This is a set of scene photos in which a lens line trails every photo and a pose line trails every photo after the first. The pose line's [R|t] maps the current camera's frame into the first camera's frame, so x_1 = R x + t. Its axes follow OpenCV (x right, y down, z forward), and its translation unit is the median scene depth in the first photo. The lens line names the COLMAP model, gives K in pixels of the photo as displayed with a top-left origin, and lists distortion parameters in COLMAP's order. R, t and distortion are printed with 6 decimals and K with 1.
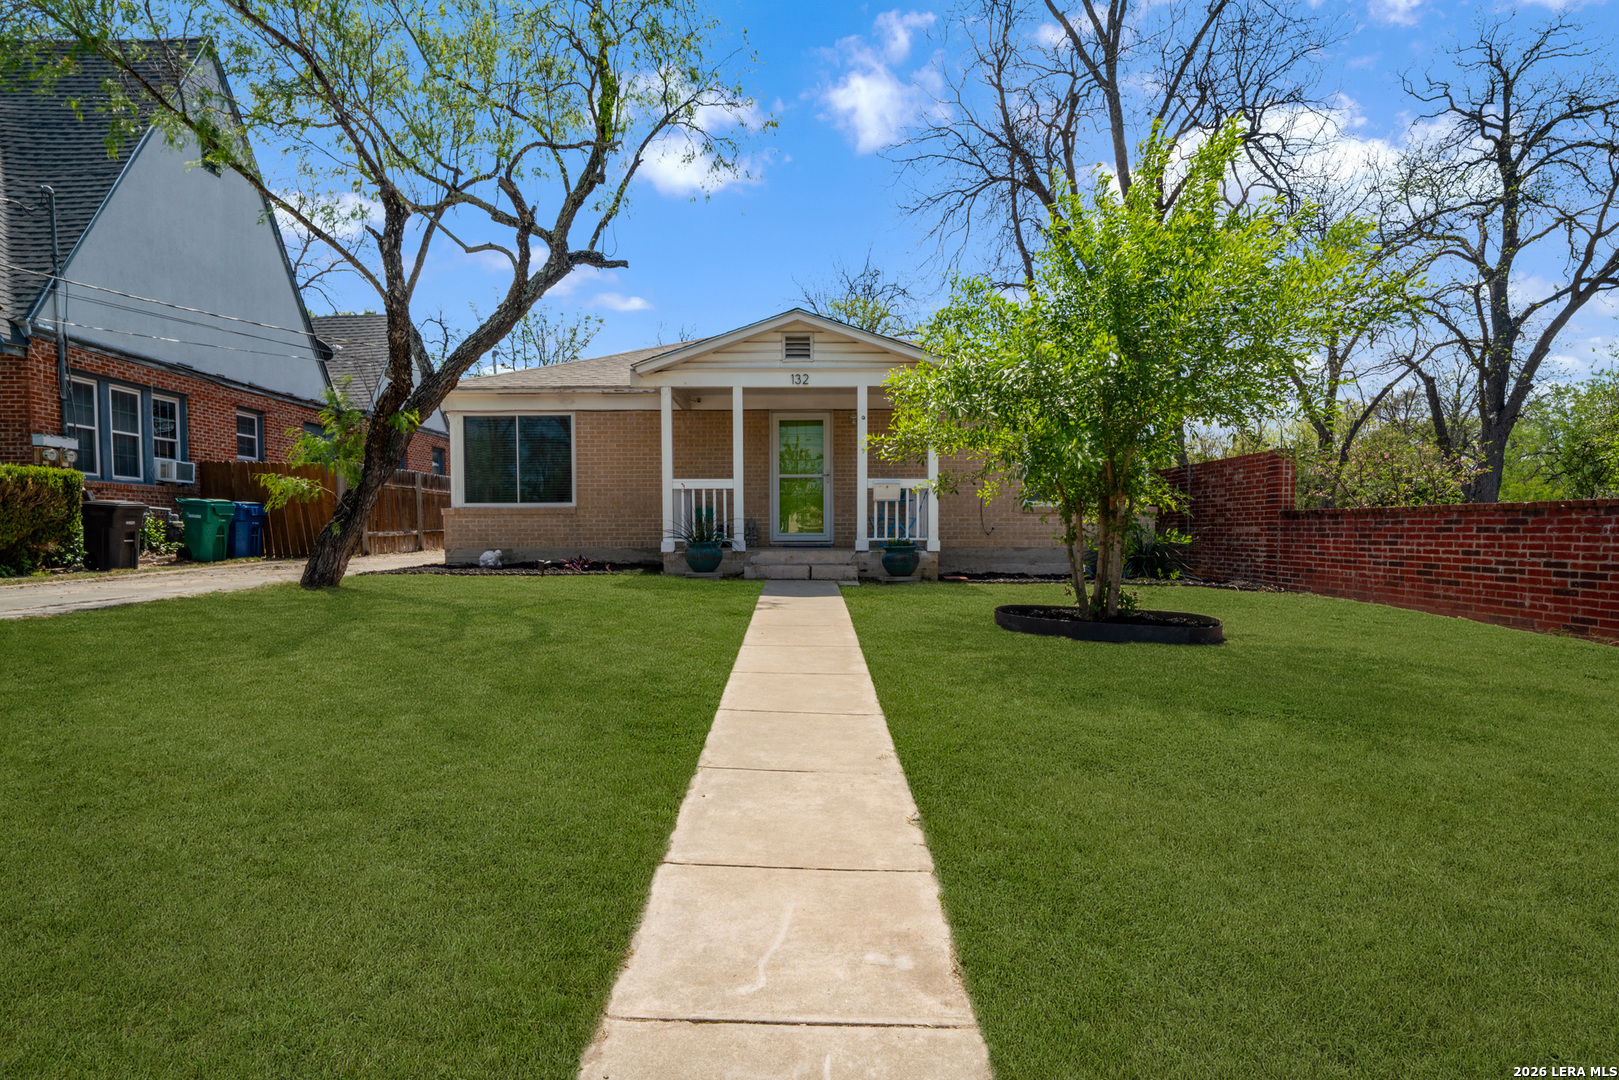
lens RADIAL K [[715.7, 0, 809.5], [0, 715.7, 540.0], [0, 0, 1]] dist [0.003112, -0.000019]
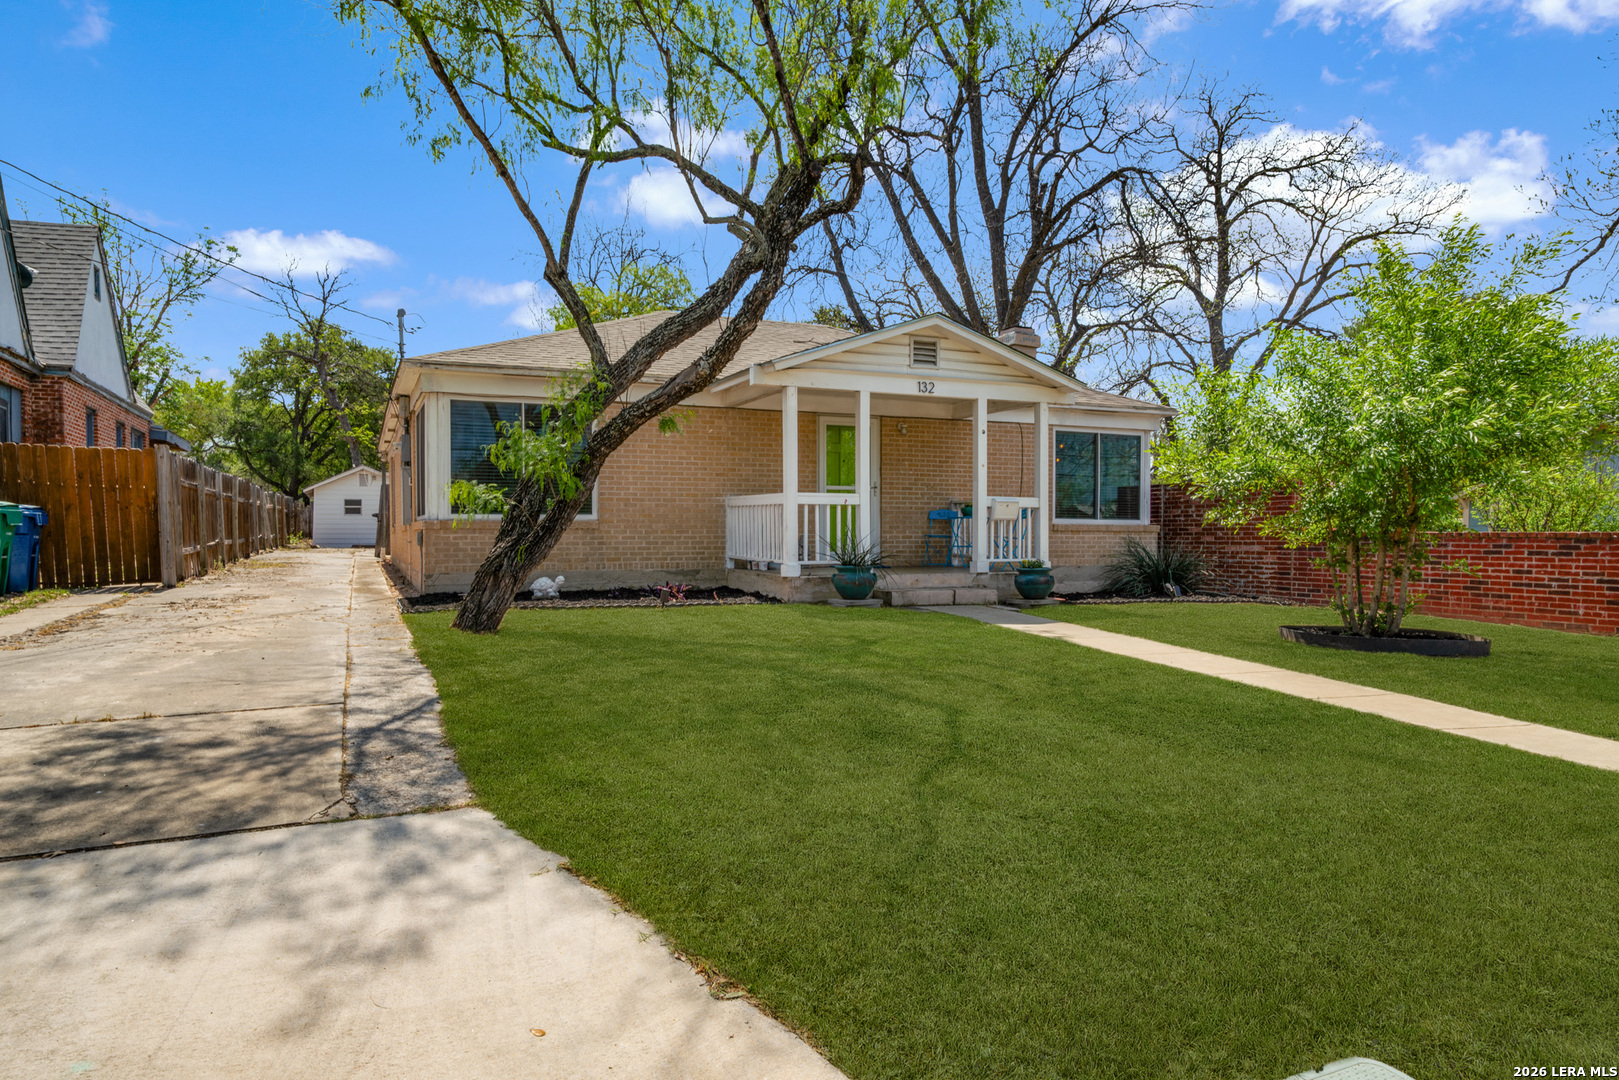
lens RADIAL K [[840.4, 0, 809.5], [0, 840.4, 540.0], [0, 0, 1]] dist [-0.000849, 0.000450]
pose [[0.943182, 0.002657, 0.332266, -0.517215], [0.001342, 0.999929, -0.011807, -0.015461], [-0.332274, 0.011583, 0.943112, 0.031409]]
